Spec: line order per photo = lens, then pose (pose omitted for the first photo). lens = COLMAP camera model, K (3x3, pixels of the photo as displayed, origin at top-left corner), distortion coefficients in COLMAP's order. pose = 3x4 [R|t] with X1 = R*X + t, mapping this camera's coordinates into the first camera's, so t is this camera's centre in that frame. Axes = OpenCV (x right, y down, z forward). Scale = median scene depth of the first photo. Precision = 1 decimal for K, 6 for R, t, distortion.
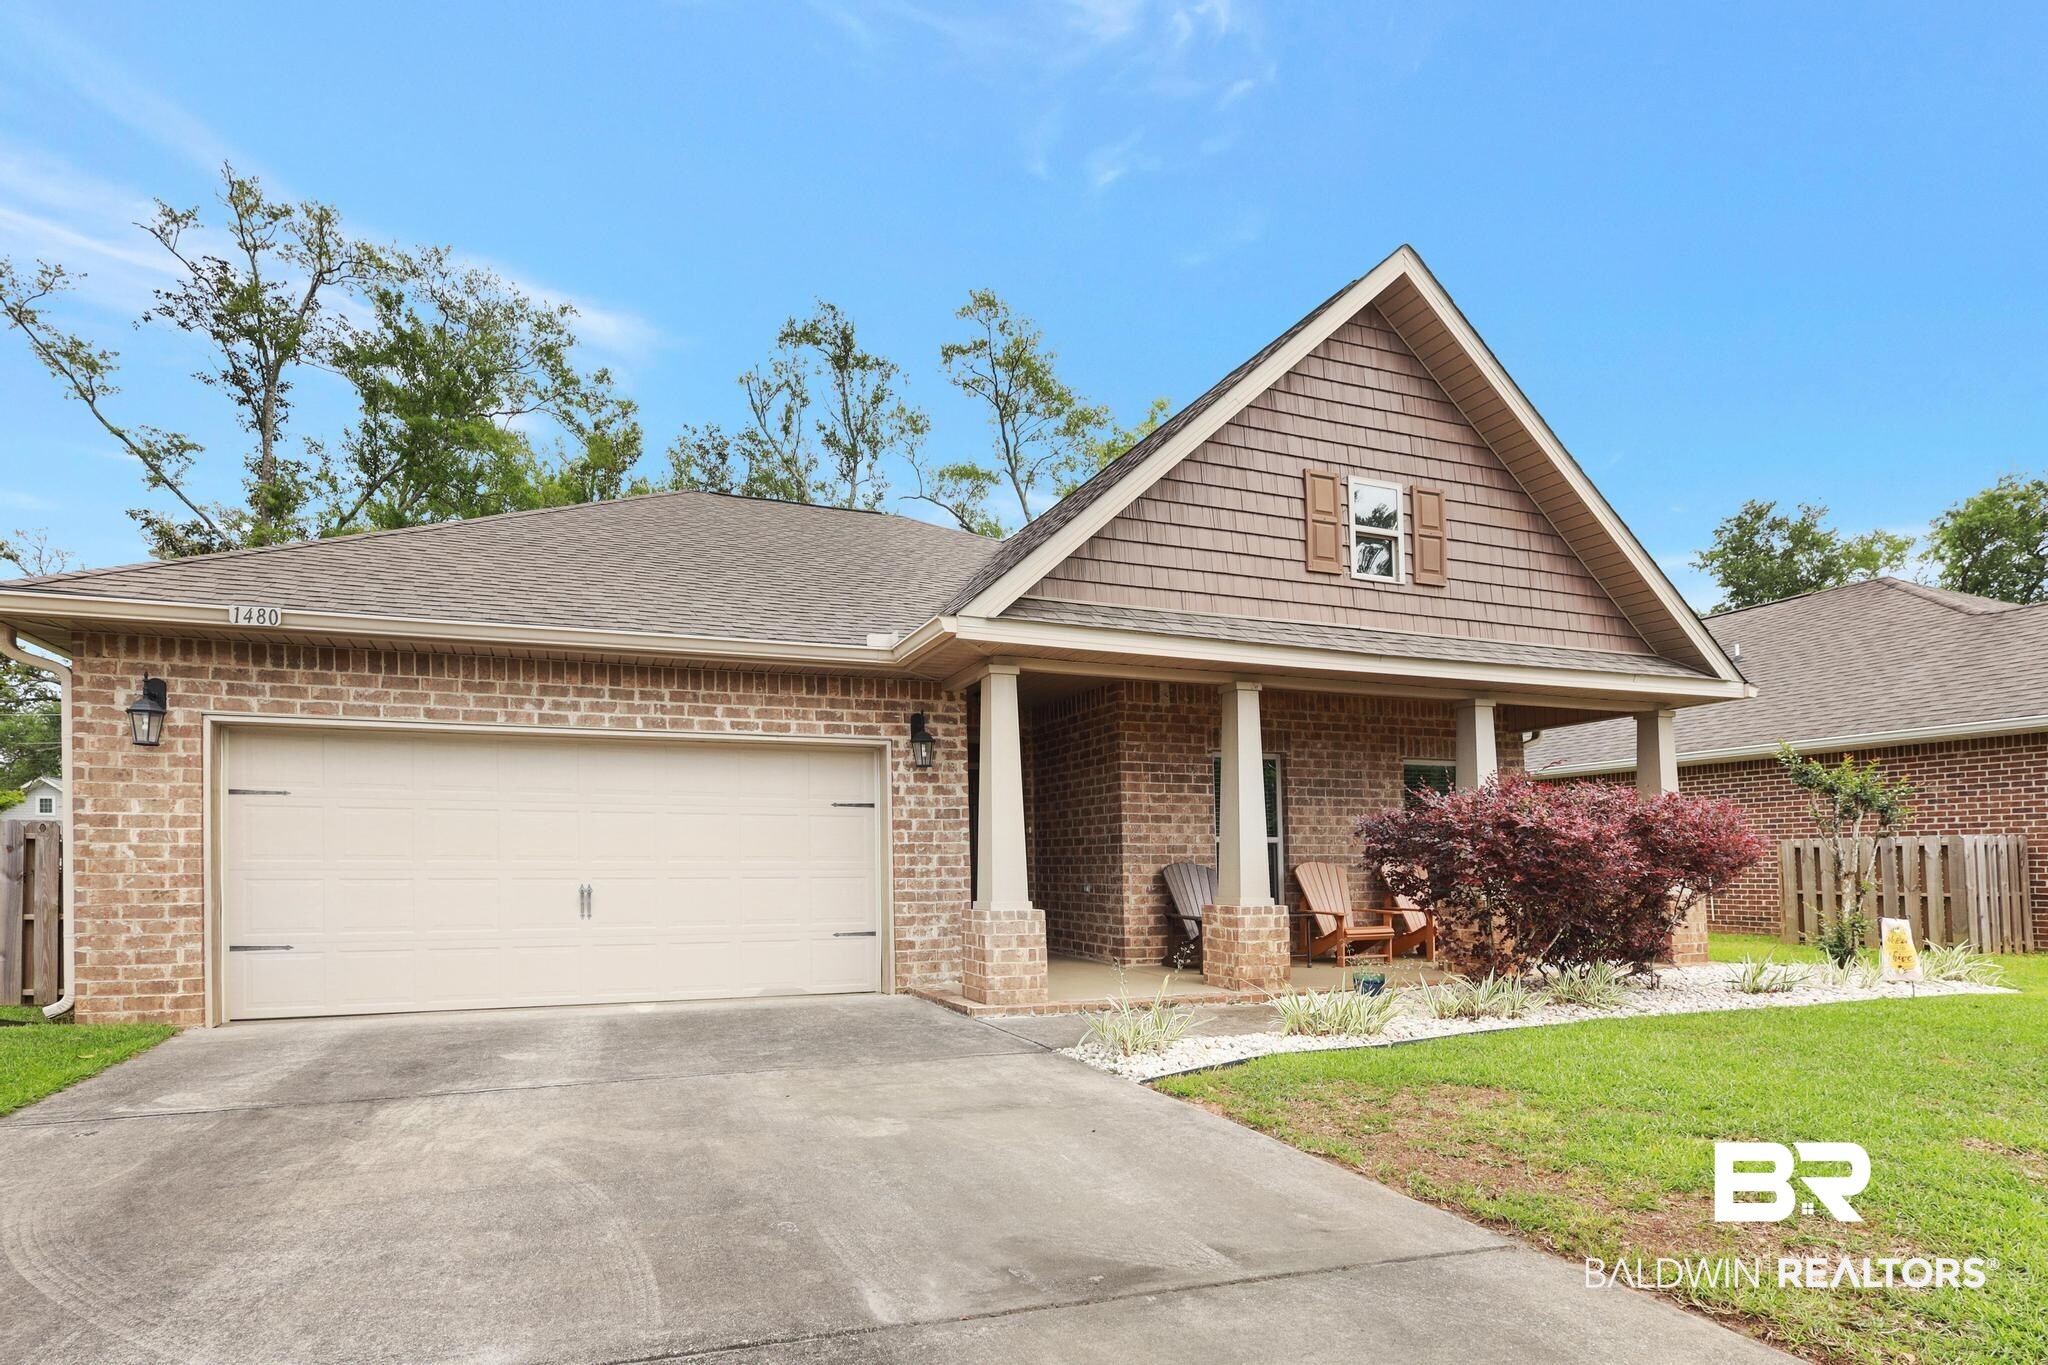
lens RADIAL K [[1020.8, 0, 911.2], [0, 1020.8, 774.6], [0, 0, 1]] dist [-0.000199, -0.000823]
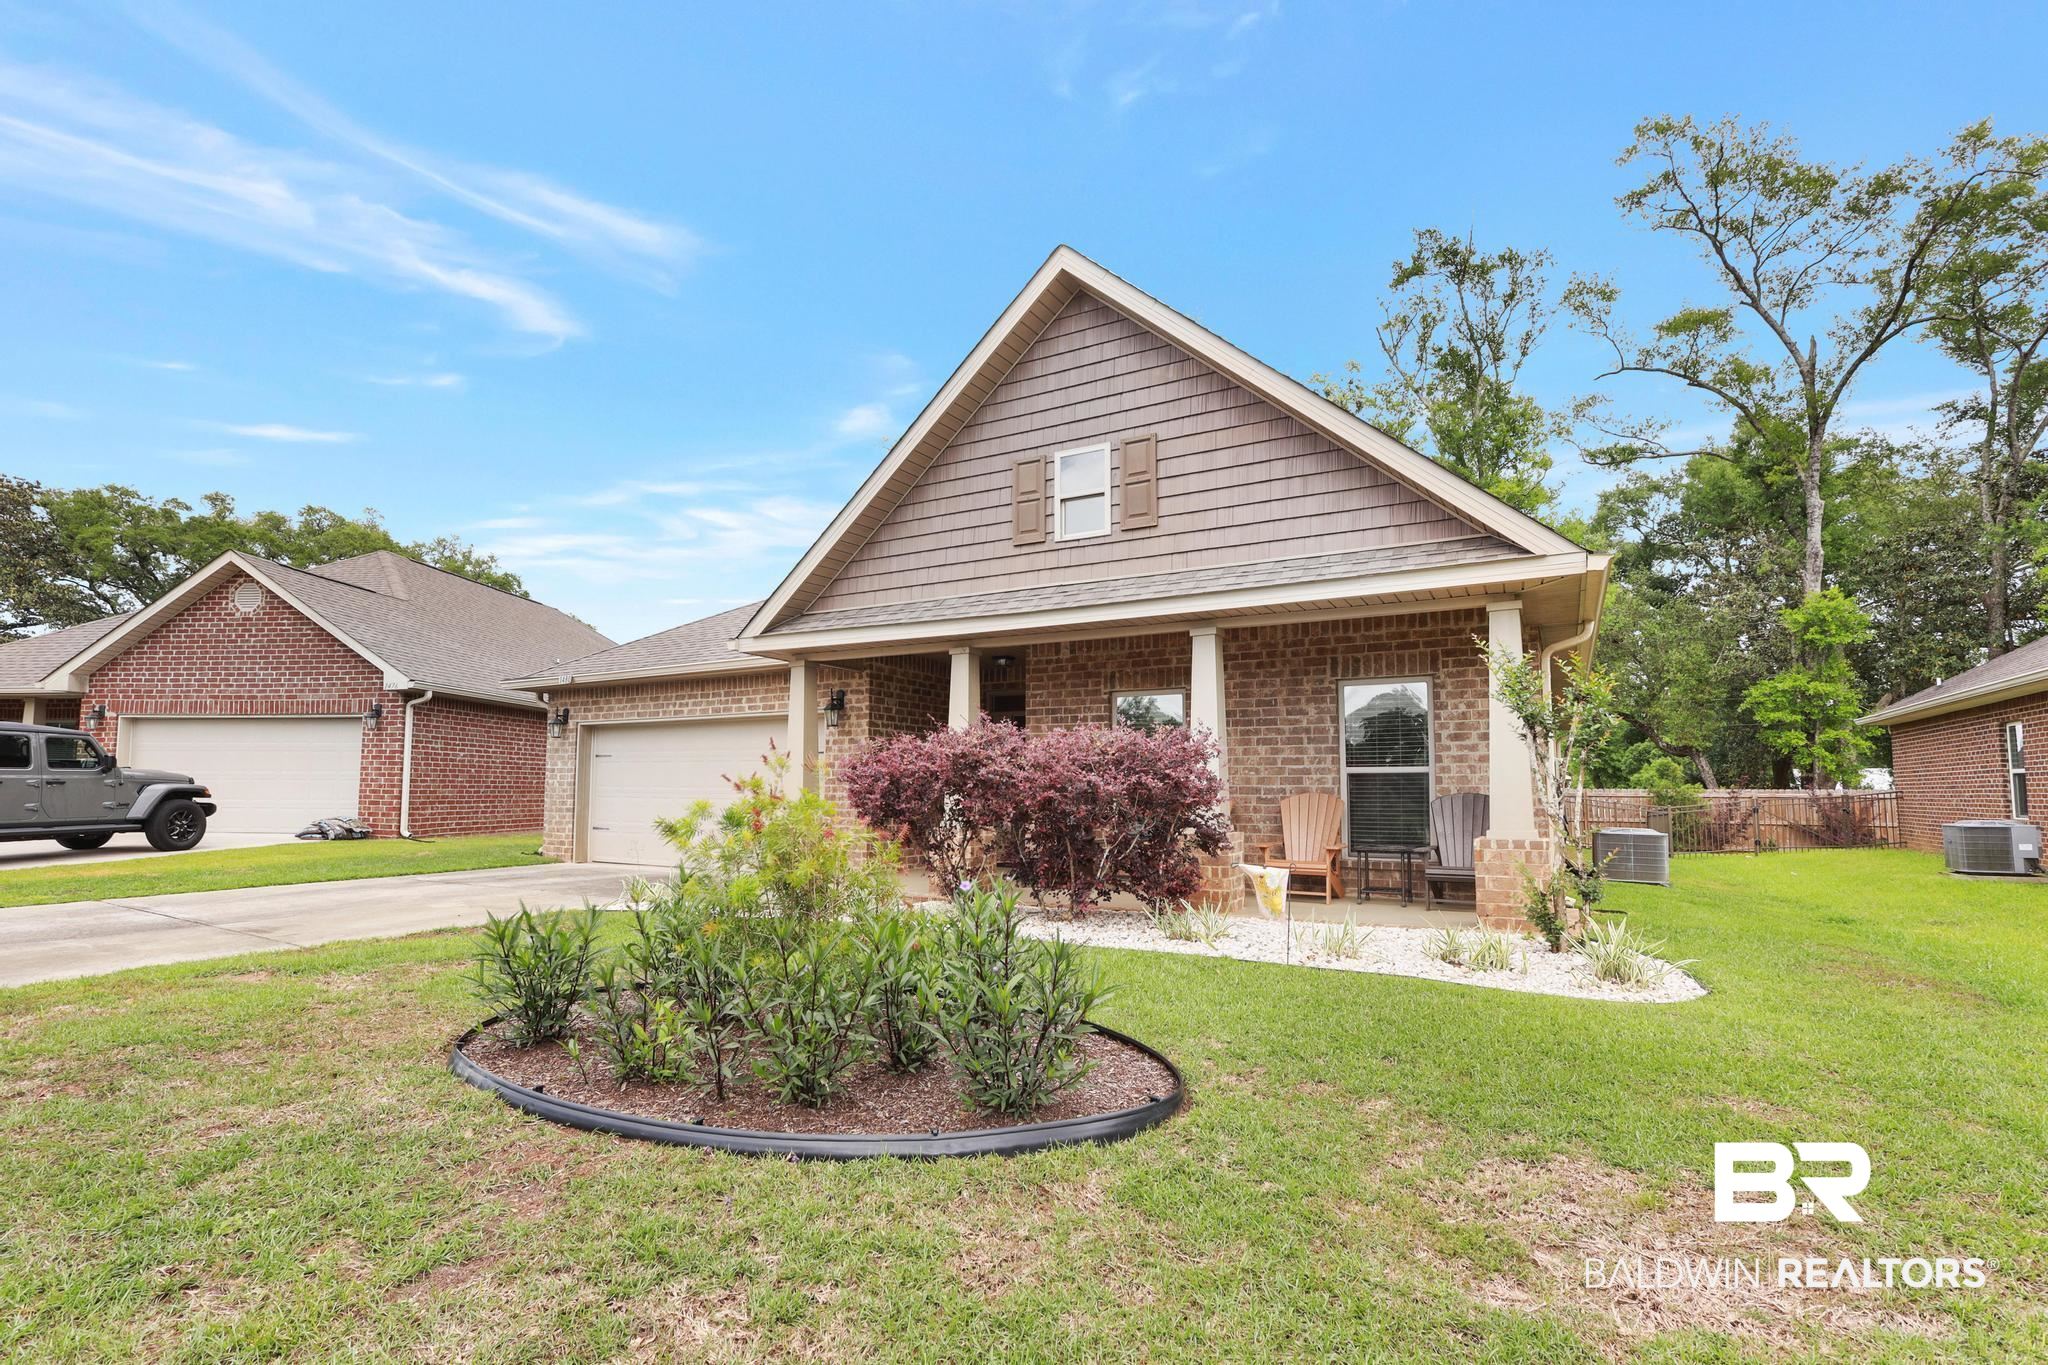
lens RADIAL K [[972.9, 0, 1016.1], [0, 972.9, 630.0], [0, 0, 1]] dist [-0.008877, 0.000148]
pose [[0.644300, -0.117595, -0.755678, 1.221666], [0.061758, 0.992881, -0.101852, 0.013420], [0.762275, 0.018954, 0.646976, 0.267918]]
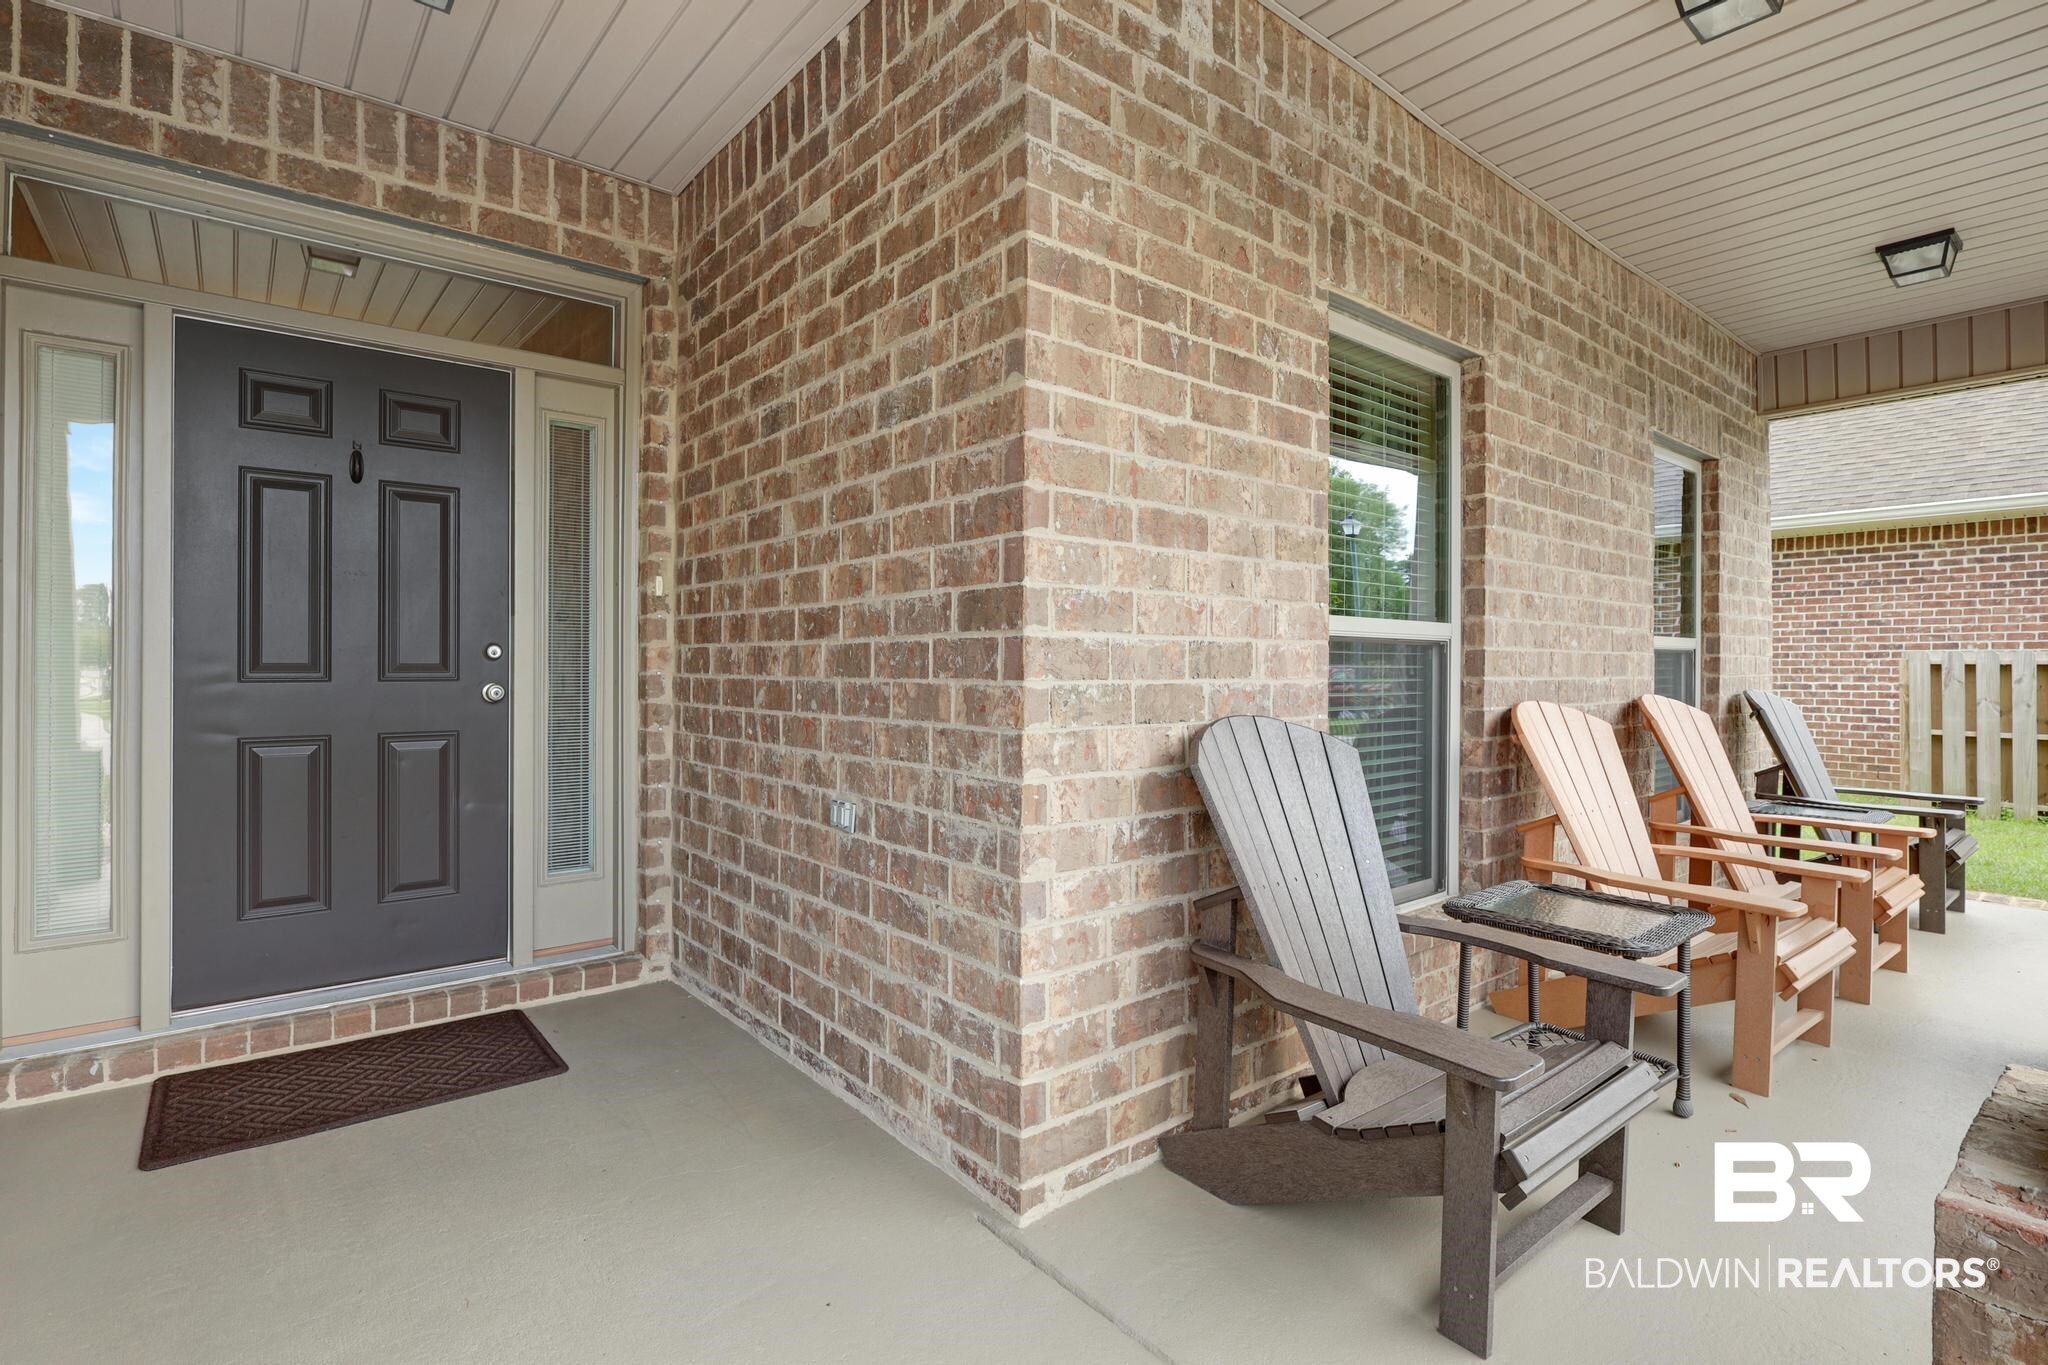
lens RADIAL K [[982.1, 0, 994.0], [0, 982.1, 644.6], [0, 0, 1]] dist [-0.003459, -0.000186]
pose [[0.945931, 0.016174, 0.323965, 0.152712], [-0.038962, 0.997190, 0.063980, 0.064649], [-0.322020, -0.073143, 0.943903, 0.910178]]
